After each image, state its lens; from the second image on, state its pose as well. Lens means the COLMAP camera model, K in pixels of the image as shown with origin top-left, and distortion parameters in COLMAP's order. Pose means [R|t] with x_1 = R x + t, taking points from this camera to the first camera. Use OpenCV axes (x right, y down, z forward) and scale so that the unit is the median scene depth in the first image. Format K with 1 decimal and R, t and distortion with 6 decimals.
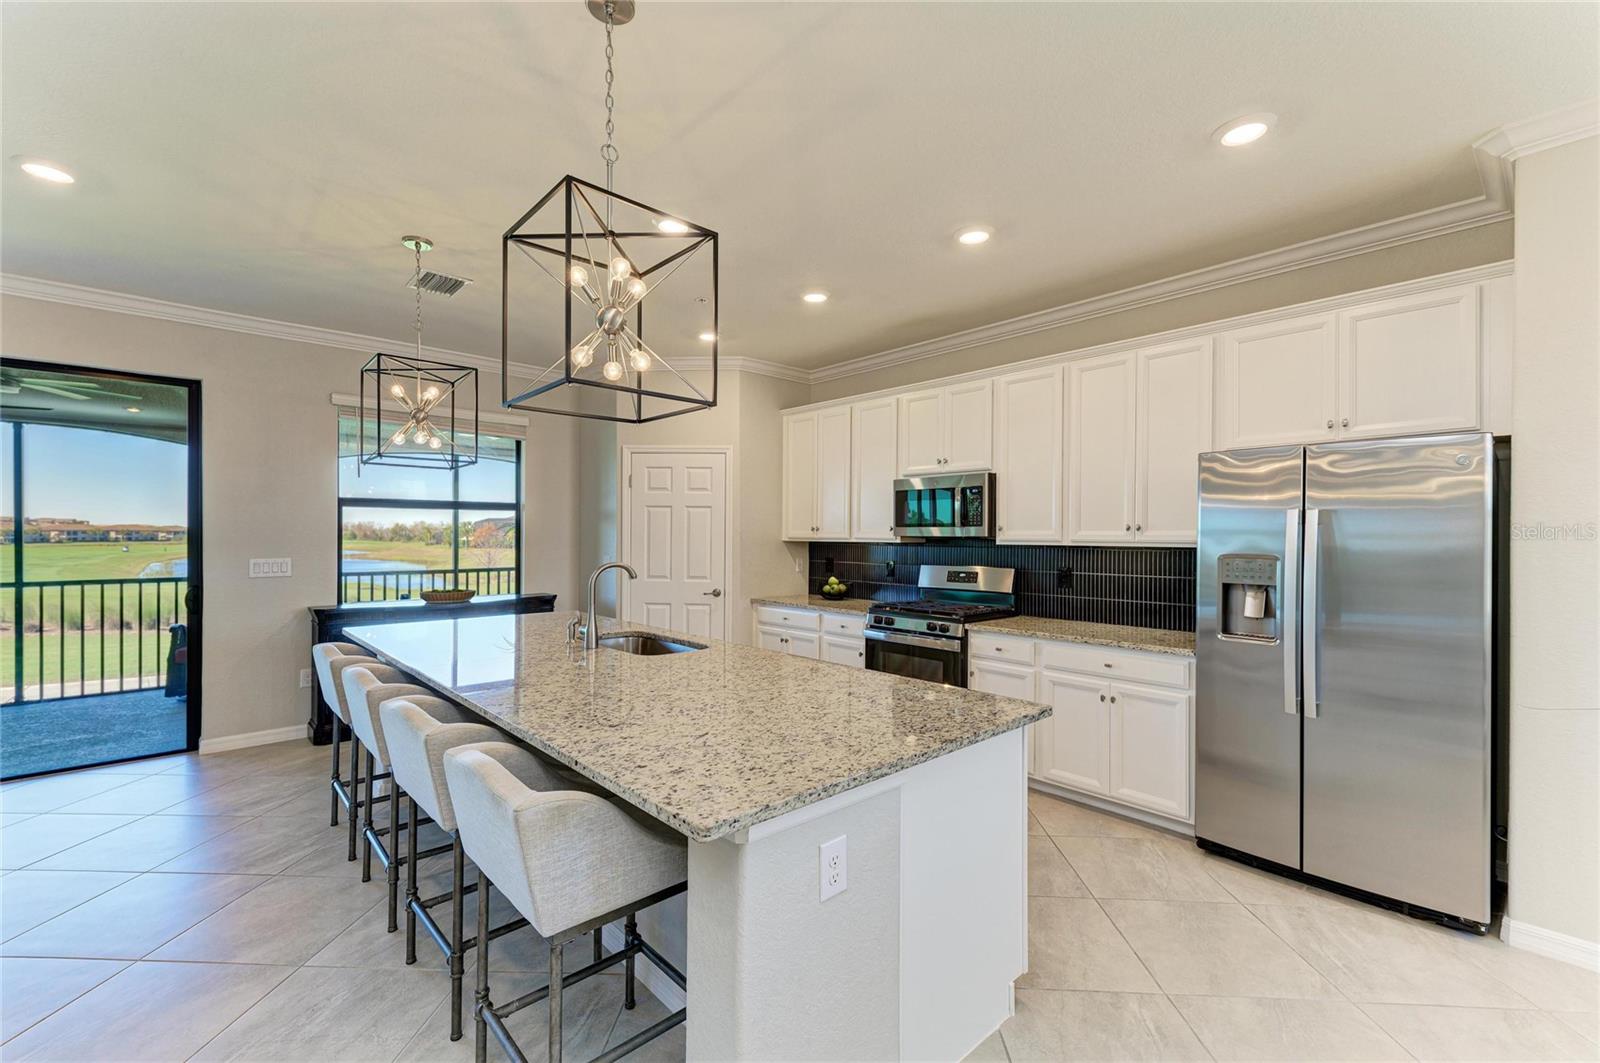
lens RADIAL K [[674.3, 0, 800.0], [0, 674.3, 531.5], [0, 0, 1]] dist [0.011008, 0.000159]
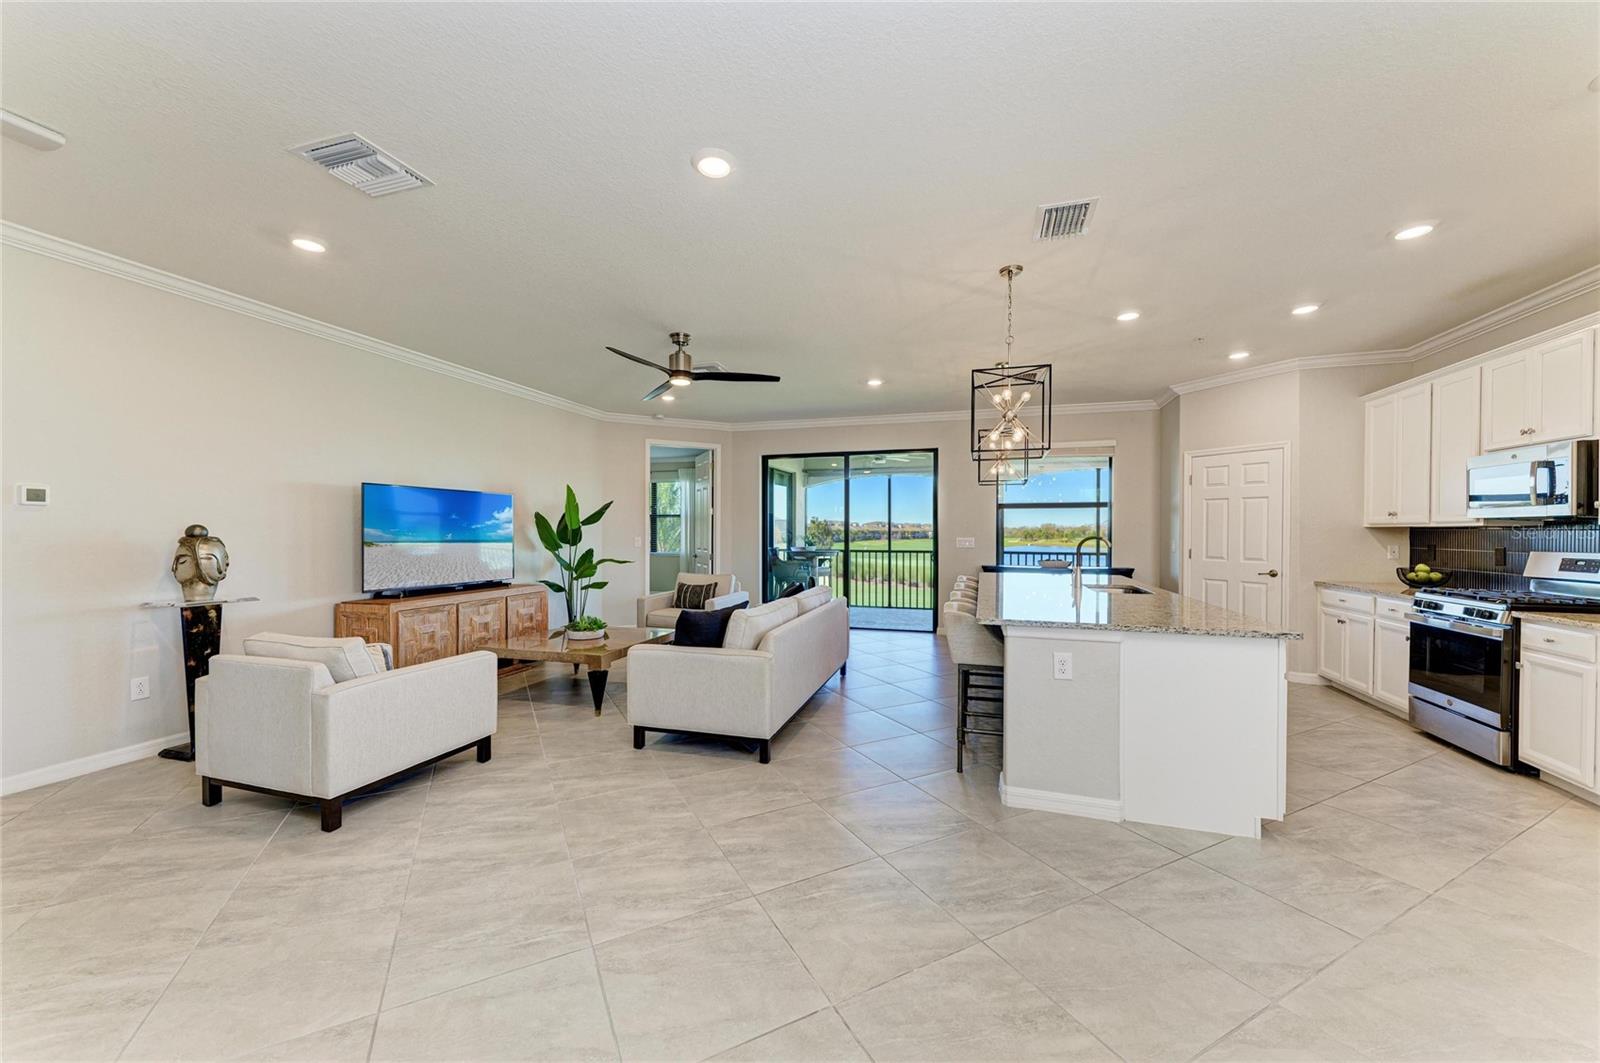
lens RADIAL K [[591.8, 0, 800.0], [0, 591.8, 531.5], [0, 0, 1]] dist [0.021142, -0.006381]
pose [[0.502054, -0.003097, -0.864831, 0.395608], [0.004239, 0.999990, -0.001120, 0.021793], [0.864826, -0.003104, 0.502062, -0.208688]]
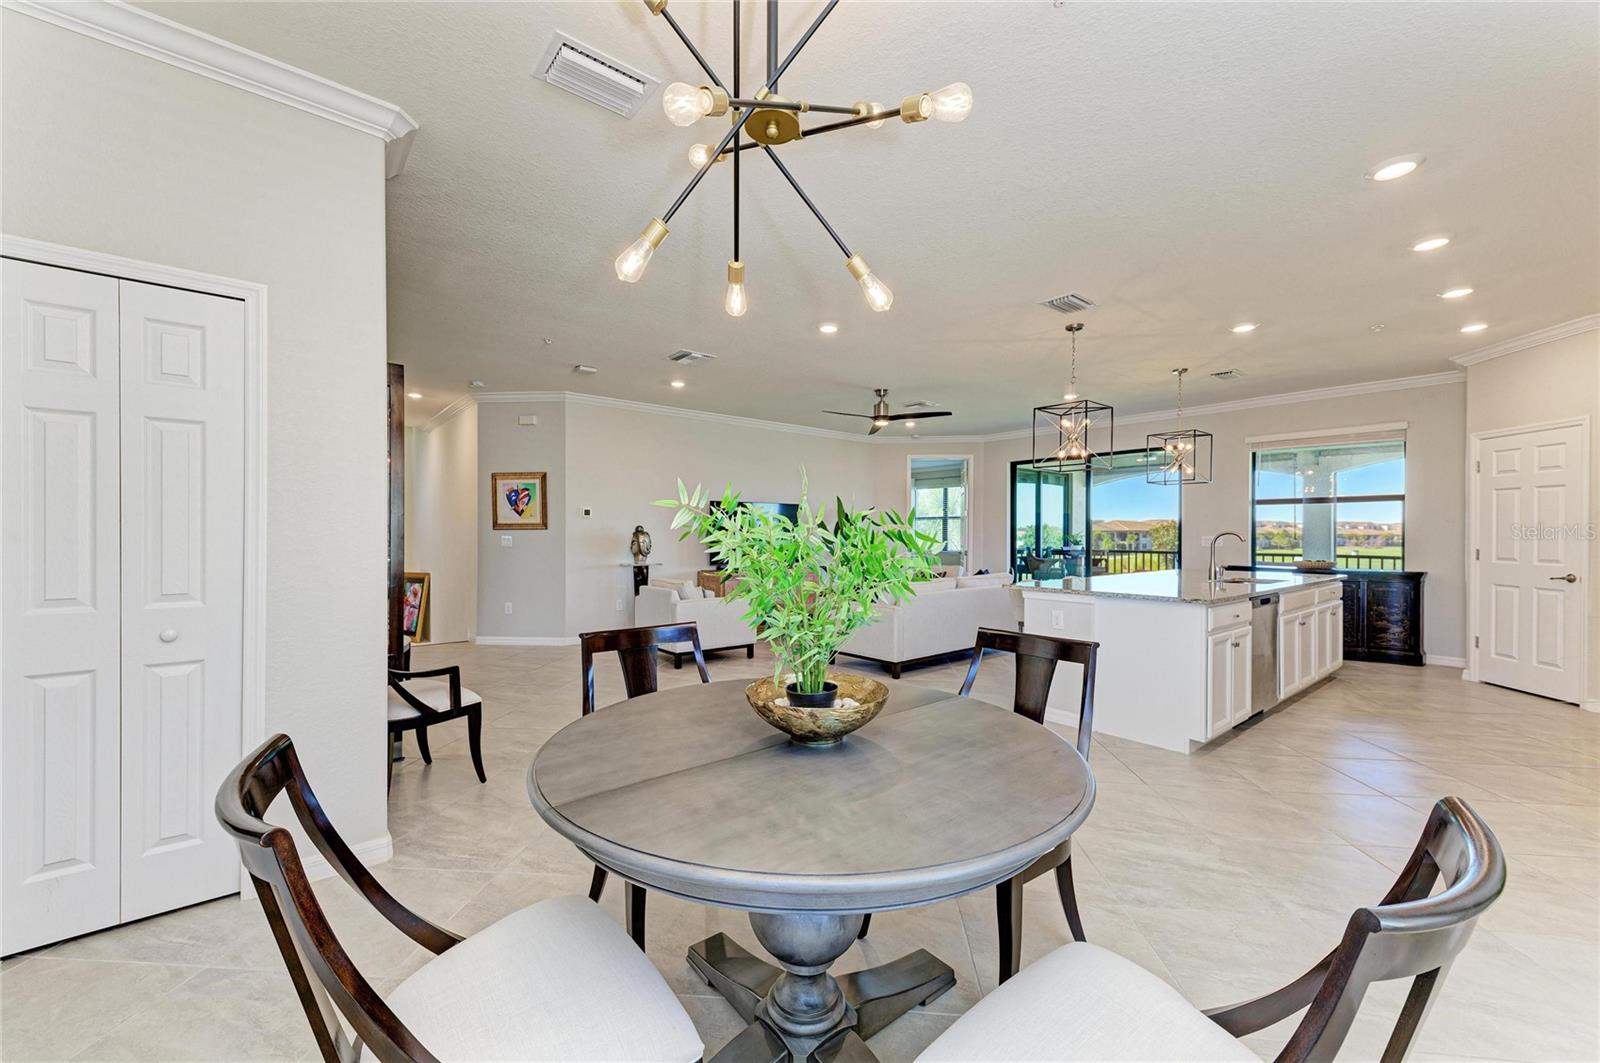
lens RADIAL K [[634.2, 0, 801.2], [0, 634.2, 533.1], [0, 0, 1]] dist [0.029260, -0.007724]
pose [[-0.043135, -0.005350, -0.999055, 0.934828], [0.001458, 0.999984, -0.005418, 0.037557], [0.999068, -0.001690, -0.043127, -0.011506]]
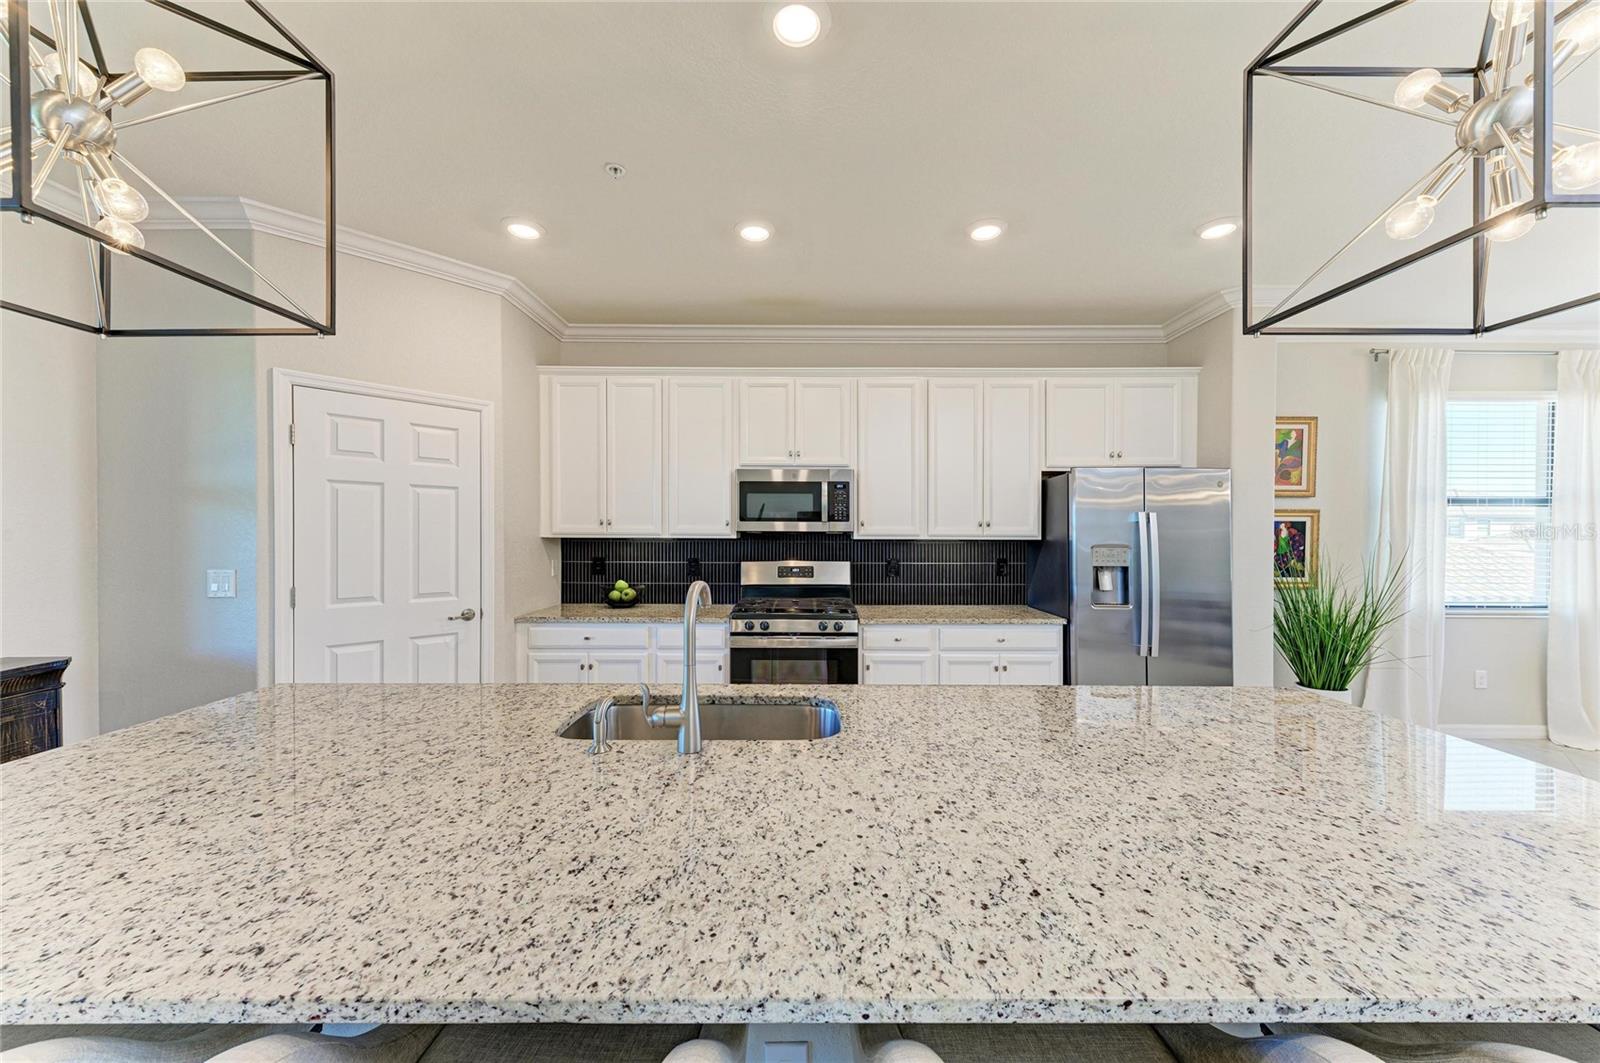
lens RADIAL K [[575.3, 0, 801.0], [0, 575.3, 535.5], [0, 0, 1]] dist [0.019676, -0.006140]
pose [[0.676140, -0.007988, 0.736730, -0.376361], [-0.004426, 0.999879, 0.014904, 0.000593], [-0.736760, -0.013338, 0.676023, 0.414739]]
